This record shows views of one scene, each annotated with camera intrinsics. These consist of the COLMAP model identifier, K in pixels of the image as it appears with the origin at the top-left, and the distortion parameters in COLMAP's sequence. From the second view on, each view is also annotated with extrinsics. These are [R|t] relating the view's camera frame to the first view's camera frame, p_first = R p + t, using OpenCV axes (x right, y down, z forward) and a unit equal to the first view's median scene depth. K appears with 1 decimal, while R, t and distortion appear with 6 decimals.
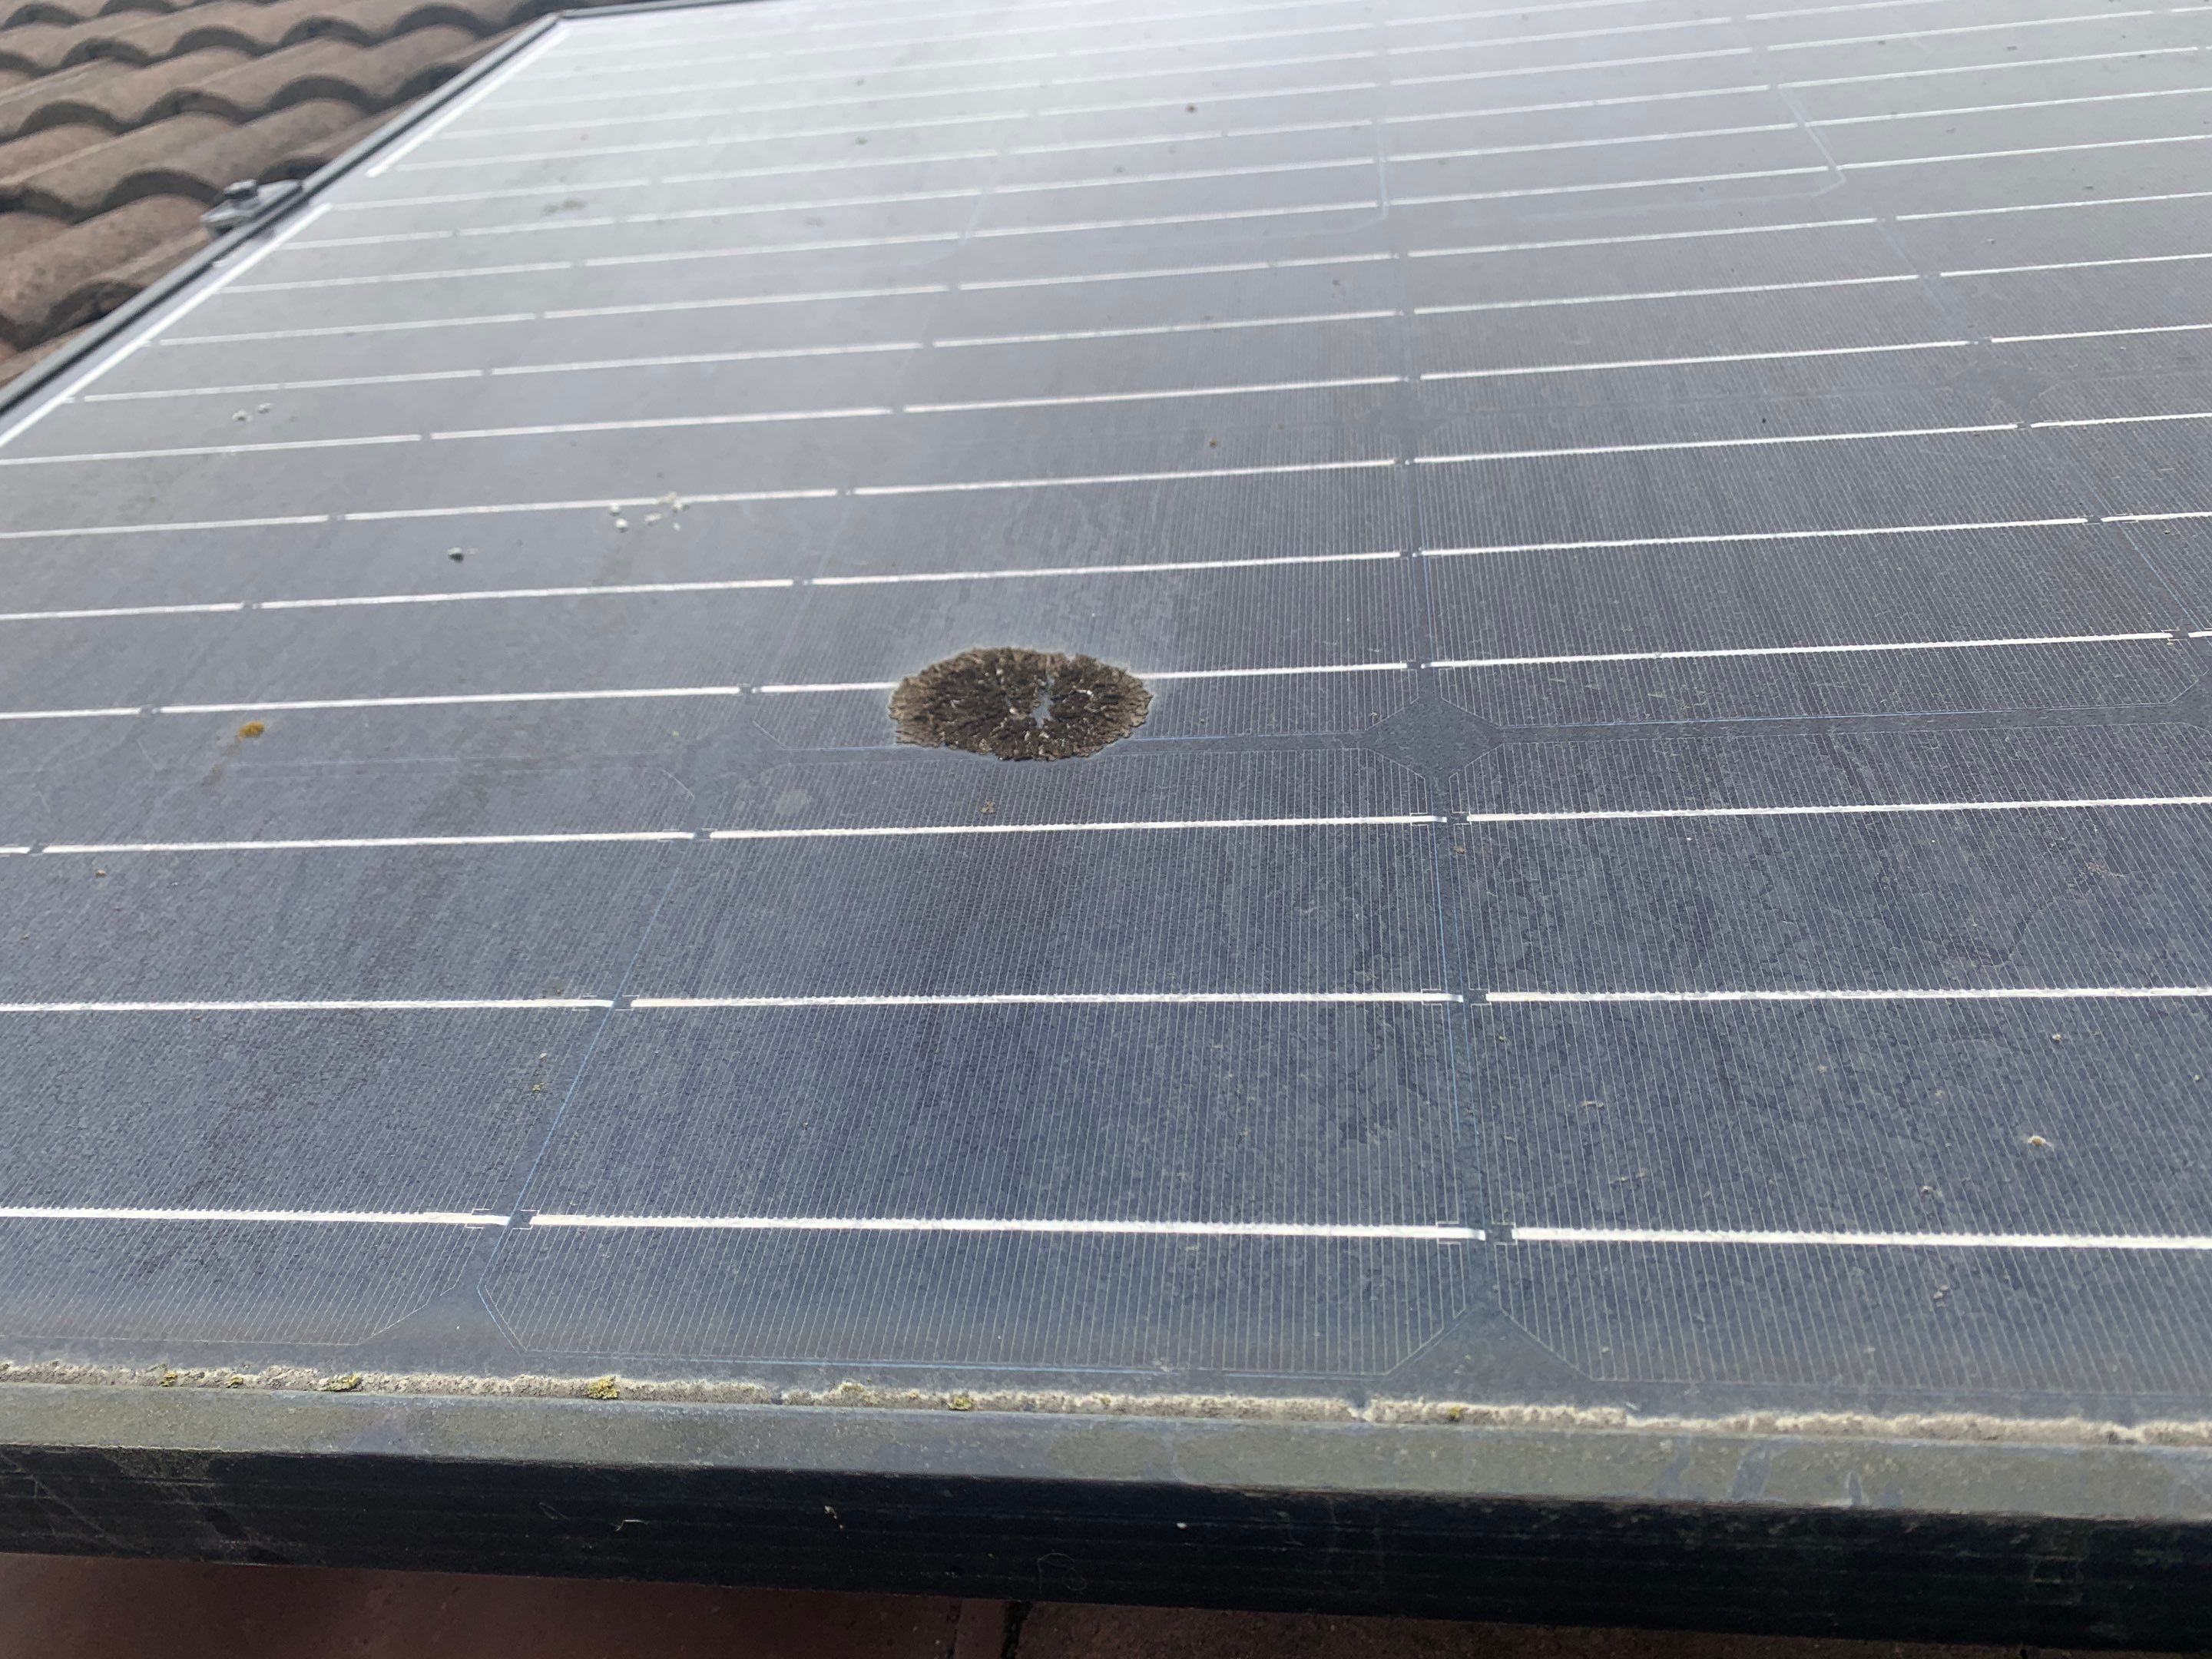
lens RADIAL K [[1776.5, 0, 1067.3], [0, 1776.5, 826.6], [0, 0, 1]] dist [0.055791, -0.066082]
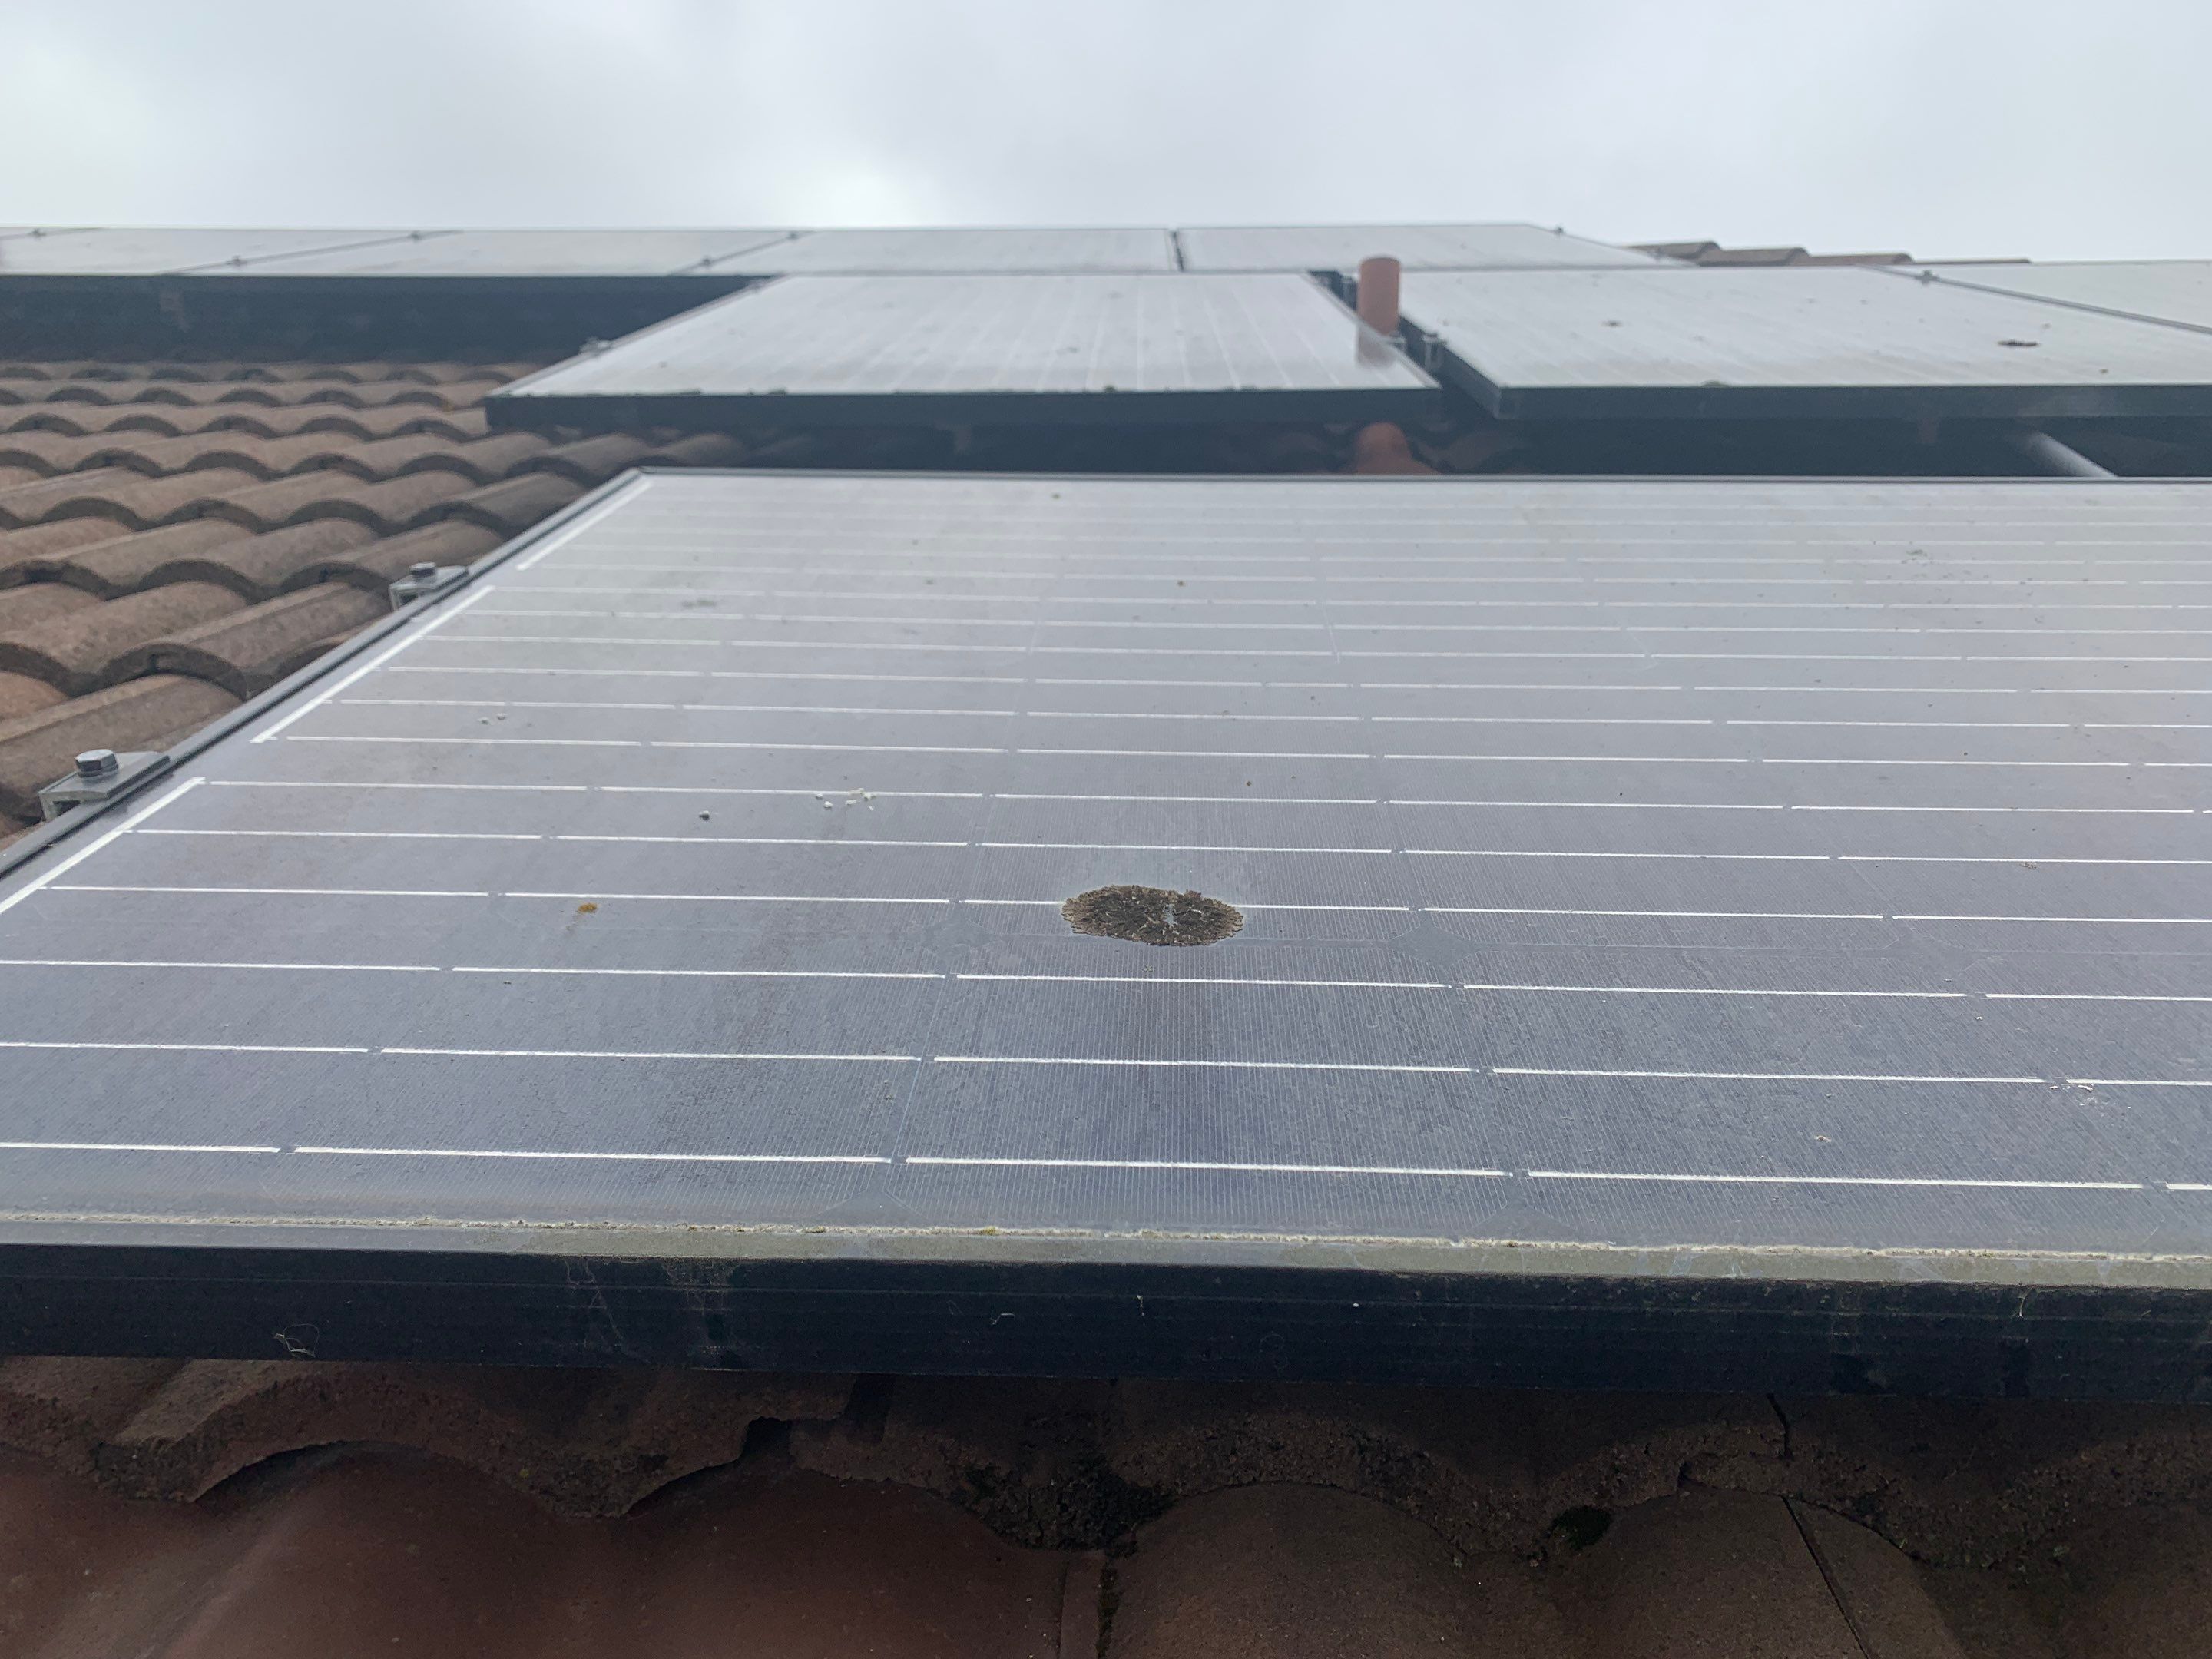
lens RADIAL K [[1773.8, 0, 1099.2], [0, 1773.8, 820.7], [0, 0, 1]] dist [0.220085, -0.510666]
pose [[0.989525, 0.083963, 0.117430, -0.194413], [-0.049731, 0.961933, -0.268722, 0.196846], [-0.135522, 0.260068, 0.956033, -0.336568]]
